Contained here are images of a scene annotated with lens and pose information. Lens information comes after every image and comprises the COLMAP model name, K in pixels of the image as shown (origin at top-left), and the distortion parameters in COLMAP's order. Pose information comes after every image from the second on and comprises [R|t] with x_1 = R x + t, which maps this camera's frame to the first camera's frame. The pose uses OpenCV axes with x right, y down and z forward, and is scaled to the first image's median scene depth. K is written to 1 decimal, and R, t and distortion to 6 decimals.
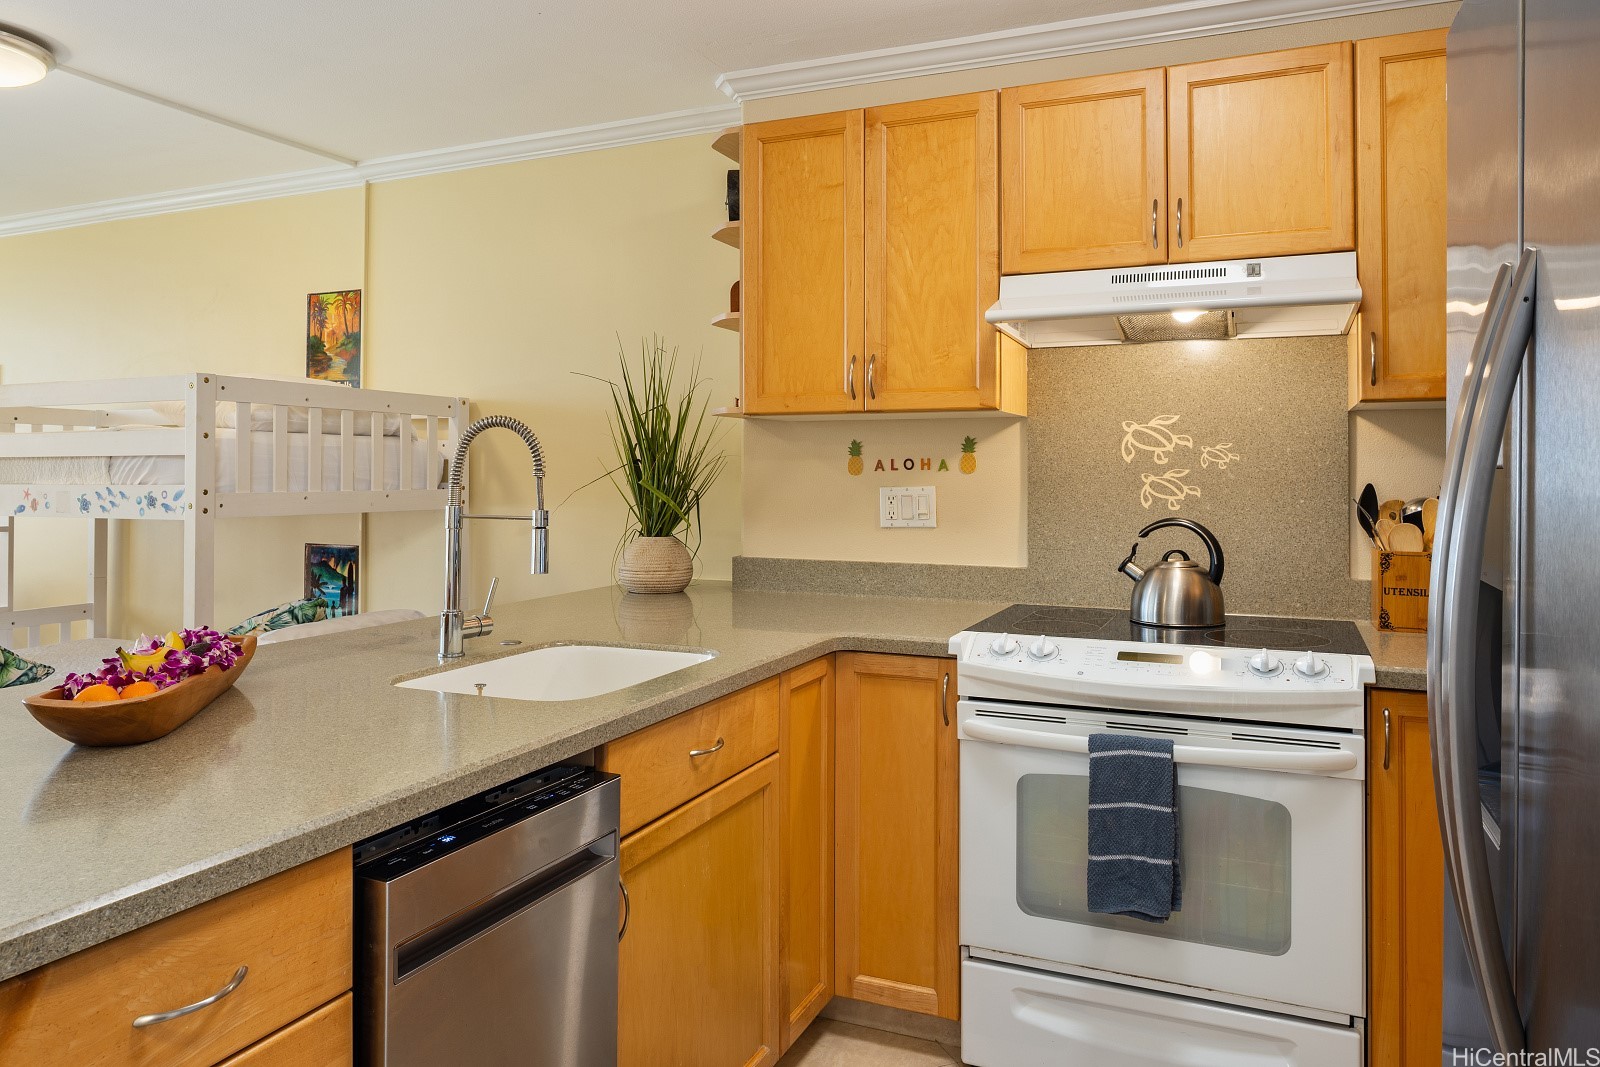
lens RADIAL K [[1087.9, 0, 824.5], [0, 1087.9, 455.8], [0, 0, 1]] dist [-0.013550, -0.004016]
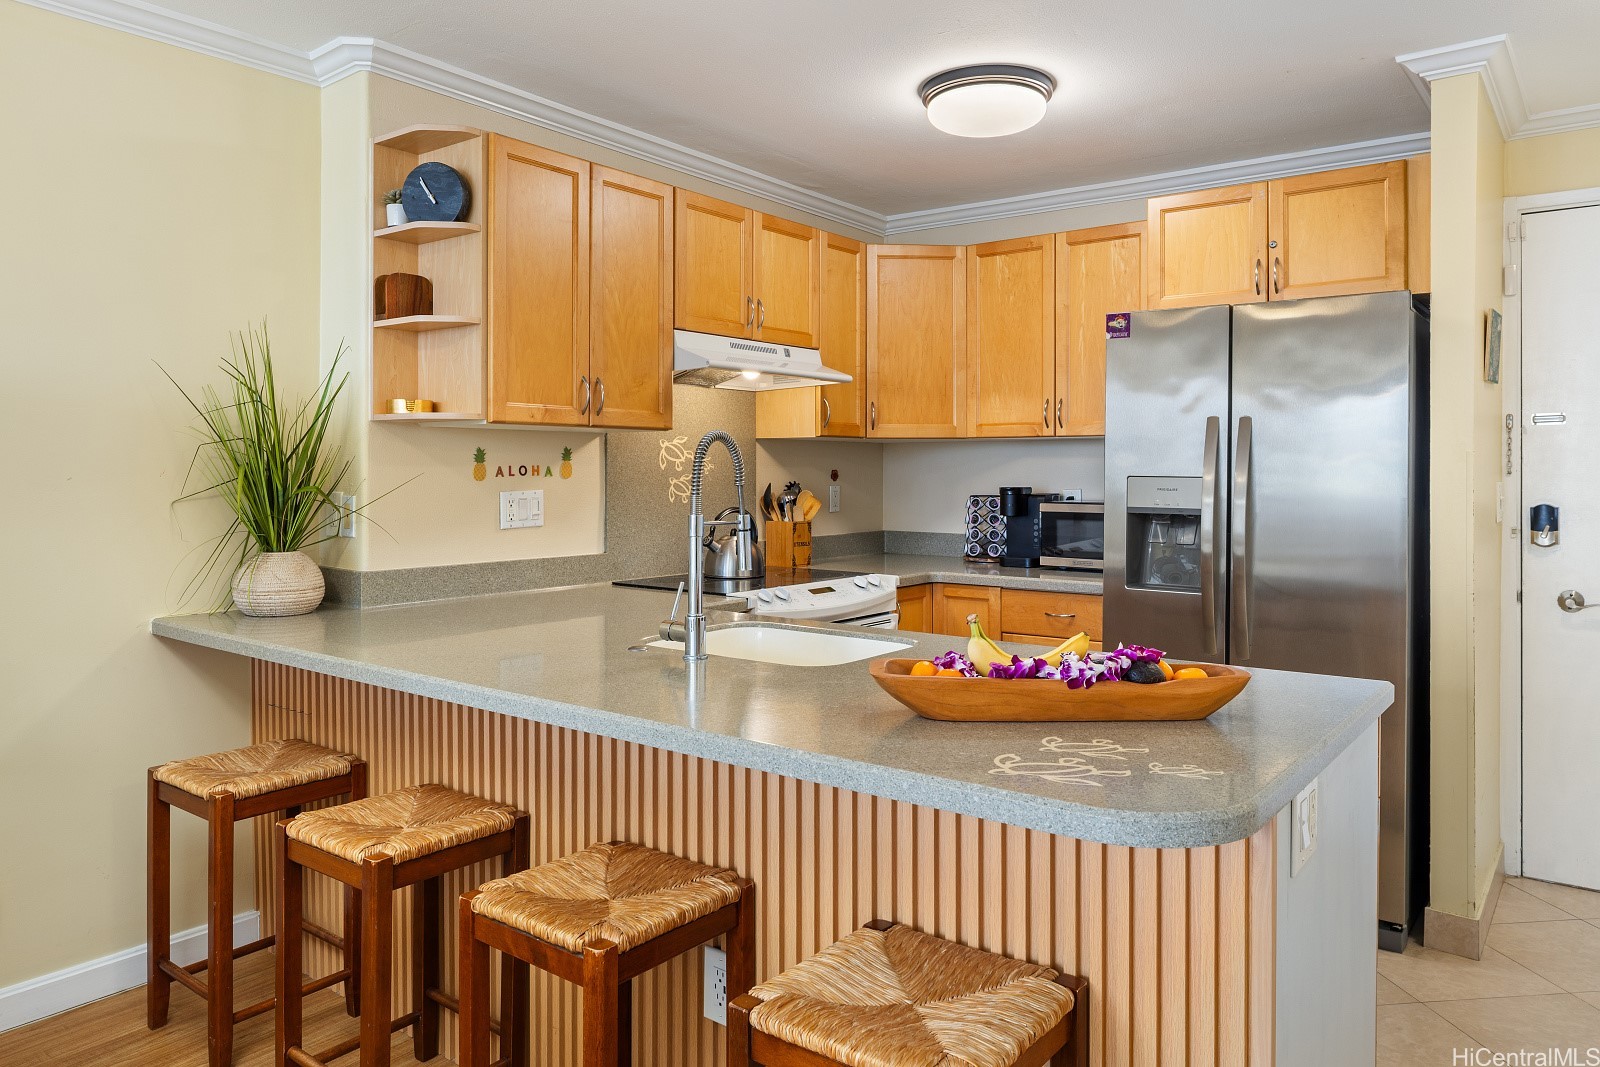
lens RADIAL K [[1087.9, 0, 807.1], [0, 1087.9, 481.4], [0, 0, 1]] dist [-0.013550, -0.004016]
pose [[0.244709, -0.012633, 0.969514, -0.882562], [-0.017648, 0.999691, 0.017481, -0.005468], [-0.969436, -0.021388, 0.244410, 0.423171]]
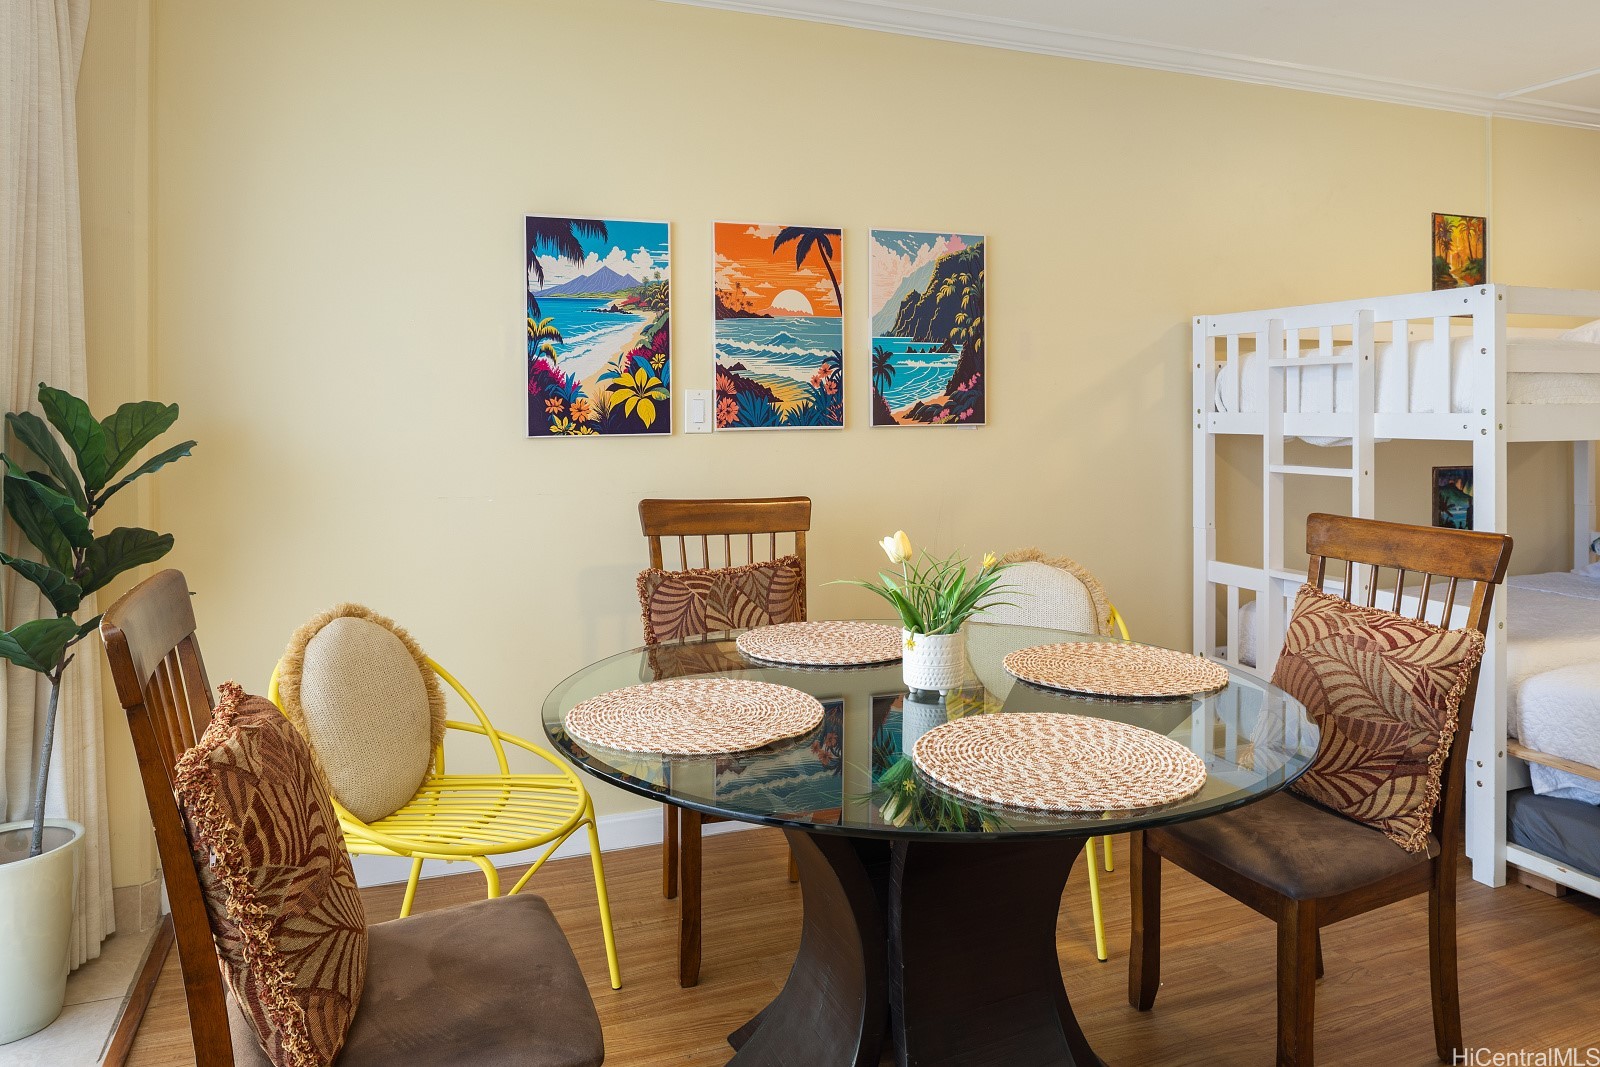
lens RADIAL K [[1087.9, 0, 813.7], [0, 1087.9, 415.7], [0, 0, 1]] dist [-0.013550, -0.004016]
pose [[0.708061, -0.010203, 0.706077, -2.135174], [-0.005347, 0.999789, 0.019809, 0.024147], [-0.706131, -0.017802, 0.707858, 0.955271]]
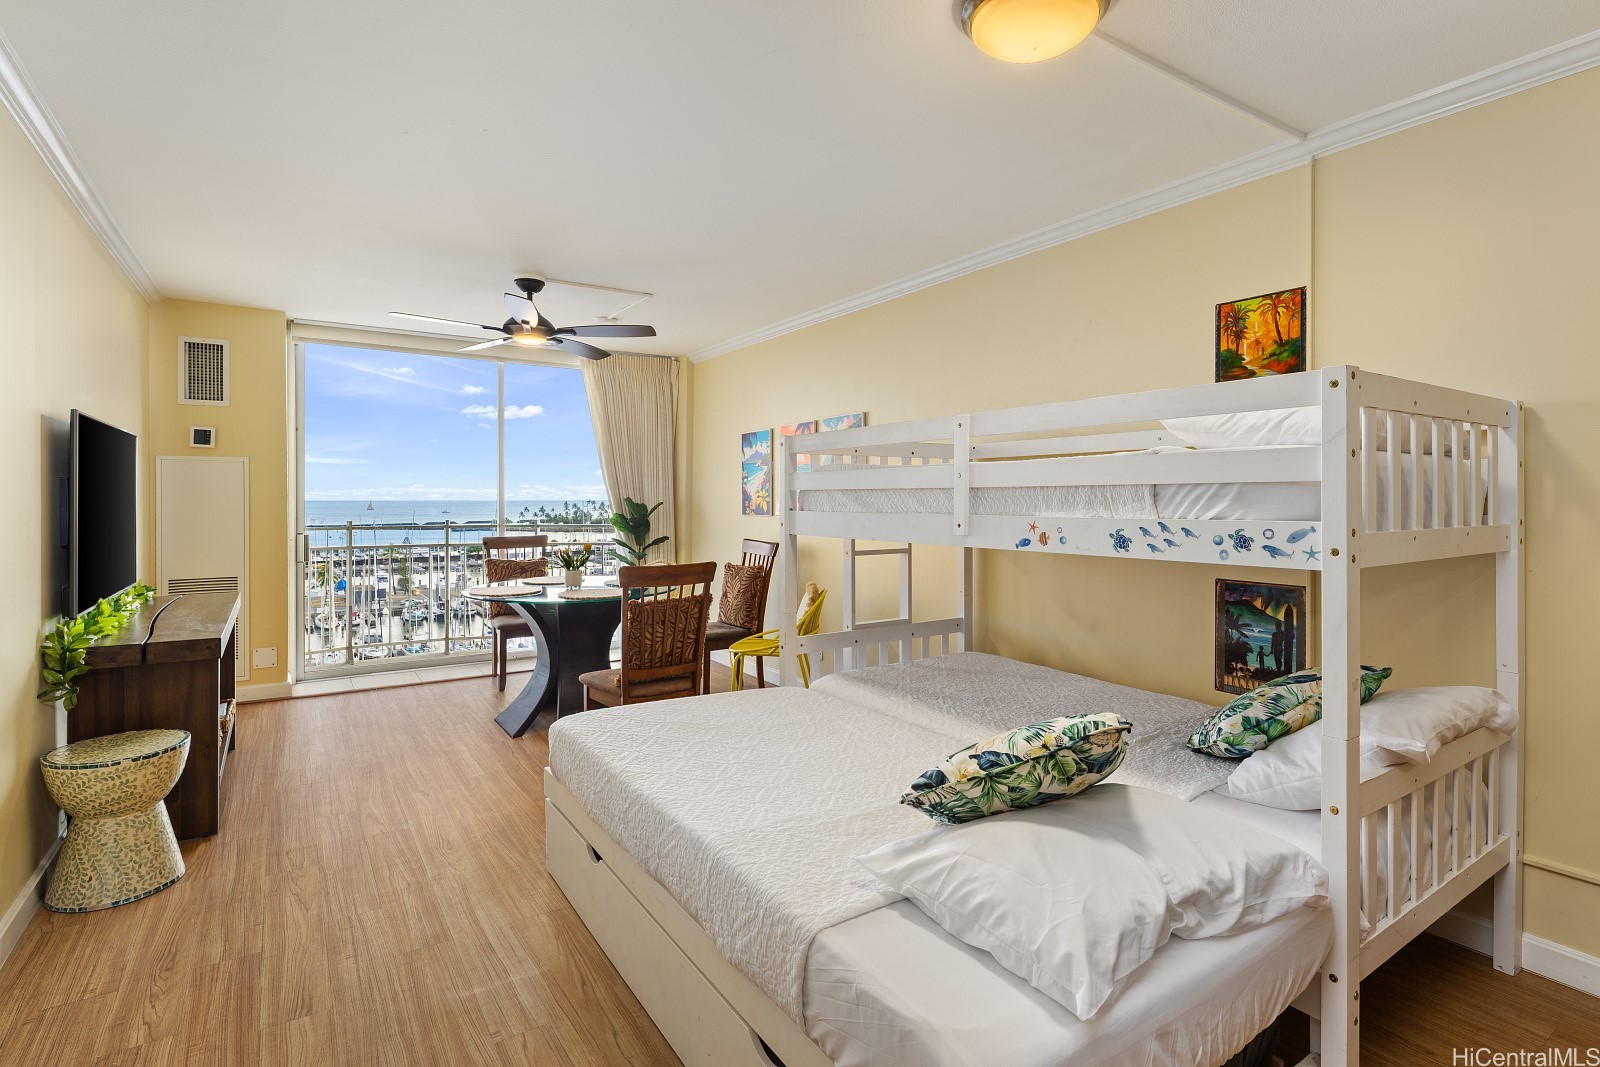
lens RADIAL K [[777.4, 0, 781.3], [0, 777.4, 500.5], [0, 0, 1]] dist [-0.004274, -0.000826]
pose [[0.827857, -0.001090, -0.560938, -0.564914], [0.012534, 0.999784, 0.016555, -0.000569], [0.560799, -0.020736, 0.827692, 0.346270]]
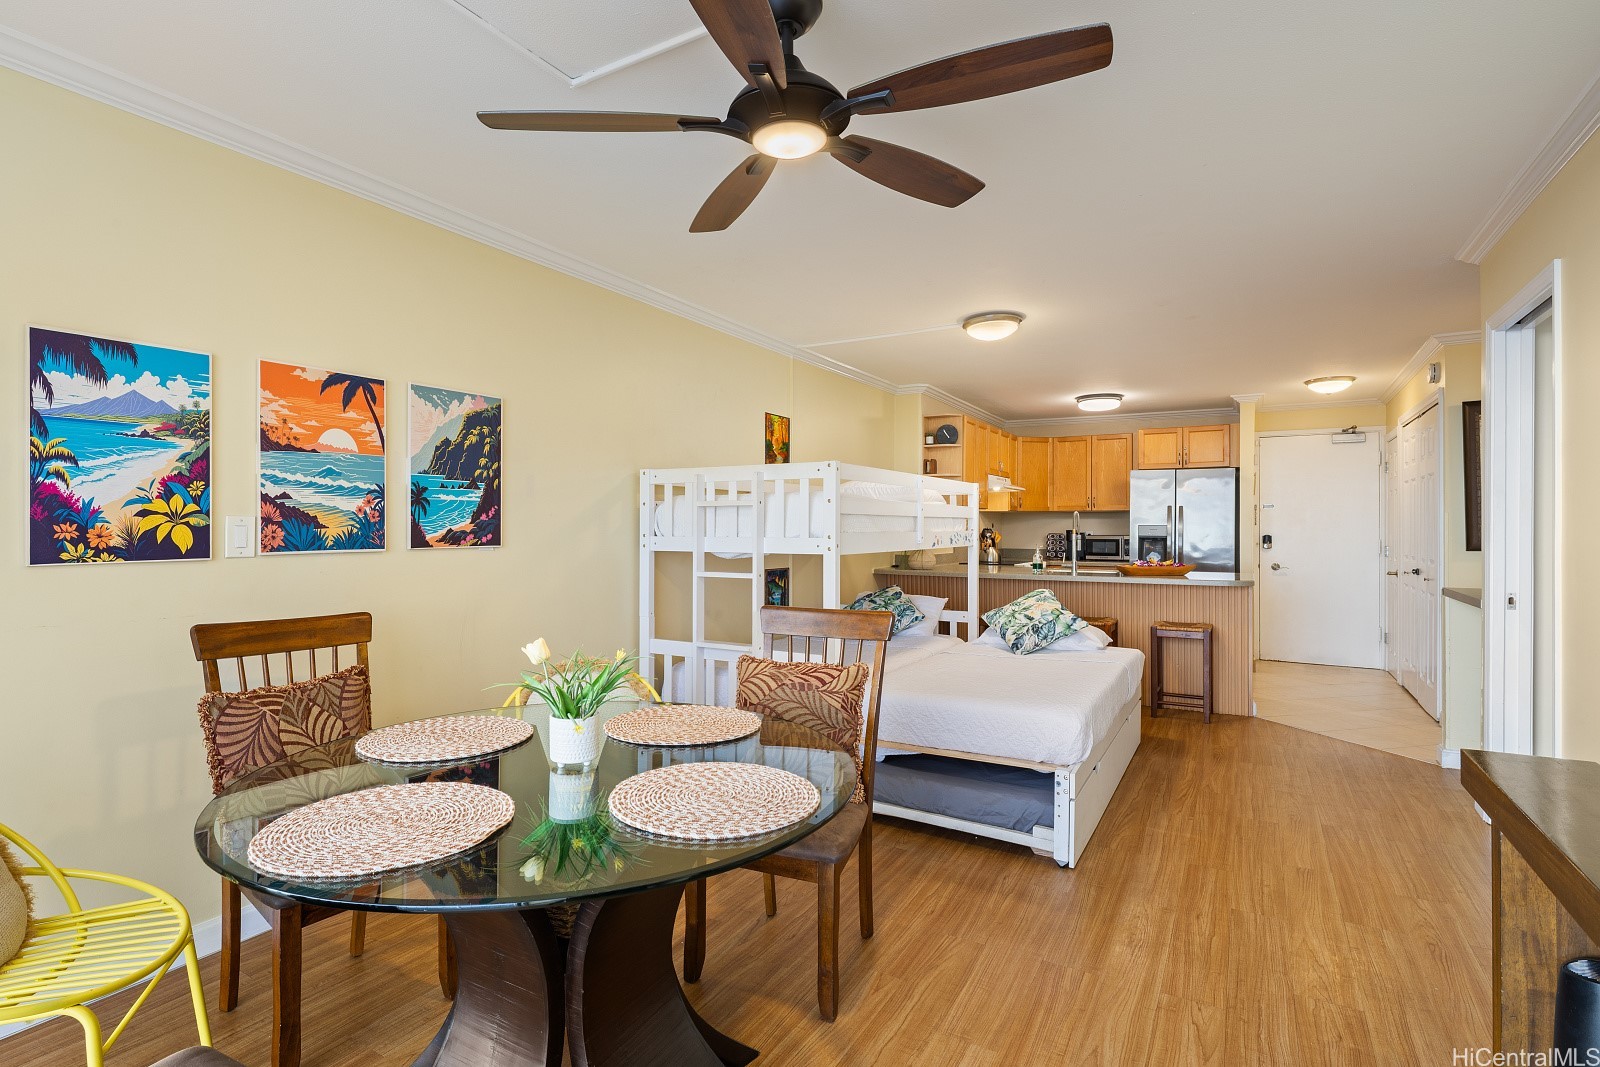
lens RADIAL K [[777.4, 0, 794.0], [0, 777.4, 524.1], [0, 0, 1]] dist [-0.004274, -0.000826]
pose [[0.125361, 0.002208, 0.992109, -2.182665], [-0.018045, 0.999837, 0.000055, 0.018343], [-0.991947, -0.017909, 0.125381, 1.109827]]
